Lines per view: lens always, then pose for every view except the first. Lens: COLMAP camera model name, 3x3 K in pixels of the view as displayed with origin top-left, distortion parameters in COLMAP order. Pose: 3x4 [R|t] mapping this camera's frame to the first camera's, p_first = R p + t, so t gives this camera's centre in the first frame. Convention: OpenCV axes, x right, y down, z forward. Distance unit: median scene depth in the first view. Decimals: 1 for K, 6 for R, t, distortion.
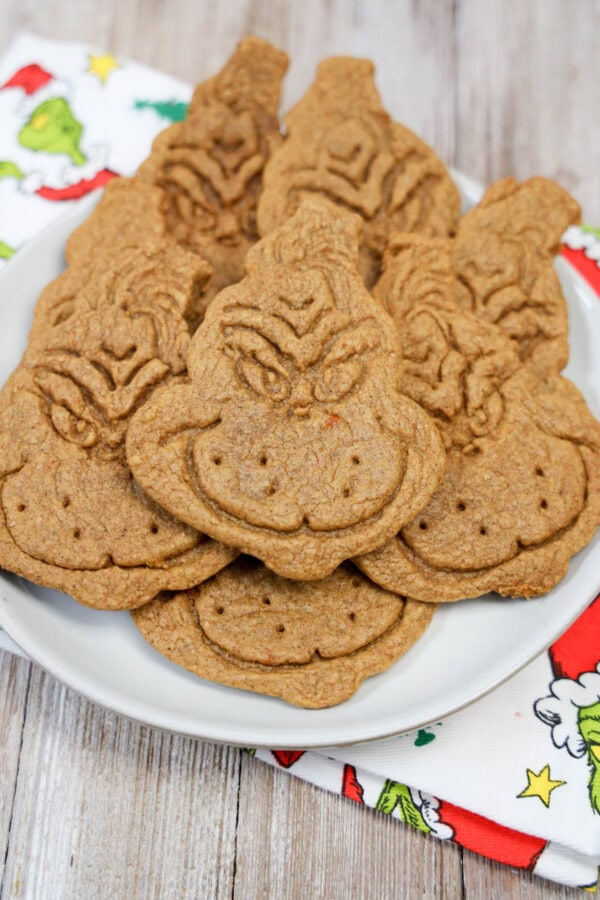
lens RADIAL K [[1536.1, 0, 298.1], [0, 1536.1, 452.2], [0, 0, 1]] dist [0.036607, 0.000000]
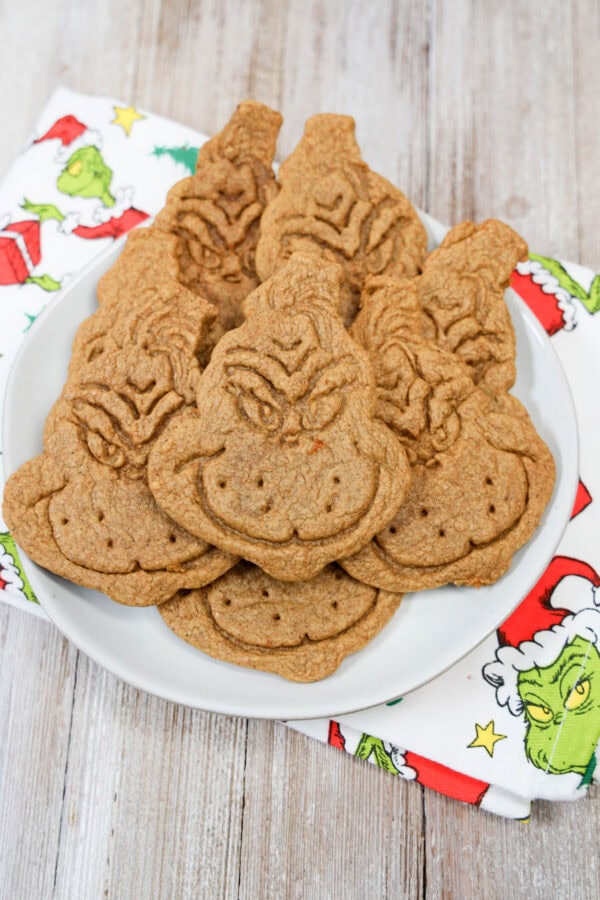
lens RADIAL K [[1213.4, 0, 299.2], [0, 1213.4, 447.5], [0, 0, 1]] dist [-0.011093, 0.000000]
pose [[0.999636, -0.011478, -0.024422, 0.031078], [0.014697, 0.990599, 0.136005, -0.148280], [0.022632, -0.136314, 0.990407, 0.051251]]
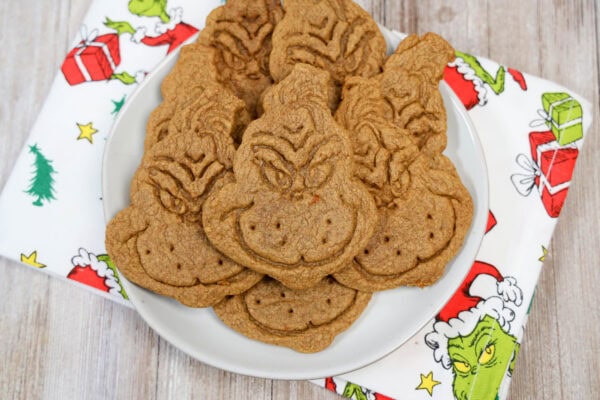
lens RADIAL K [[808.9, 0, 298.8], [0, 808.9, 202.6], [0, 0, 1]] dist [-0.011093, 0.000000]
pose [[0.999520, -0.030284, -0.006598, 0.008743], [0.030945, 0.962938, 0.267943, -0.269089], [-0.001761, -0.268019, 0.963412, 0.080745]]
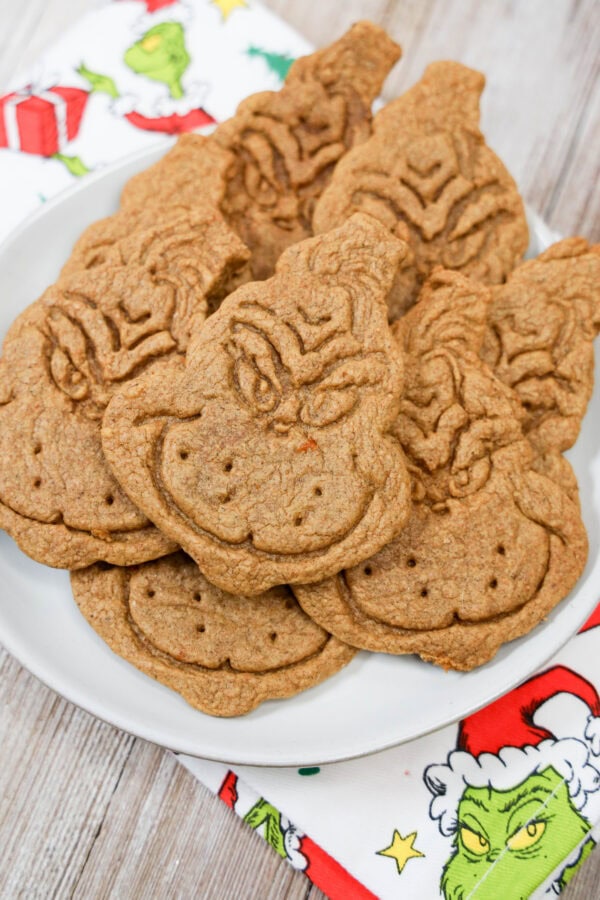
lens RADIAL K [[1536.1, 0, 301.7], [0, 1536.1, 448.1], [0, 0, 1]] dist [0.036607, 0.000000]
pose [[0.952232, 0.283961, -0.112336, 0.129142], [-0.267417, 0.953024, 0.142241, -0.157781], [0.147450, -0.105406, 0.983437, 0.017468]]
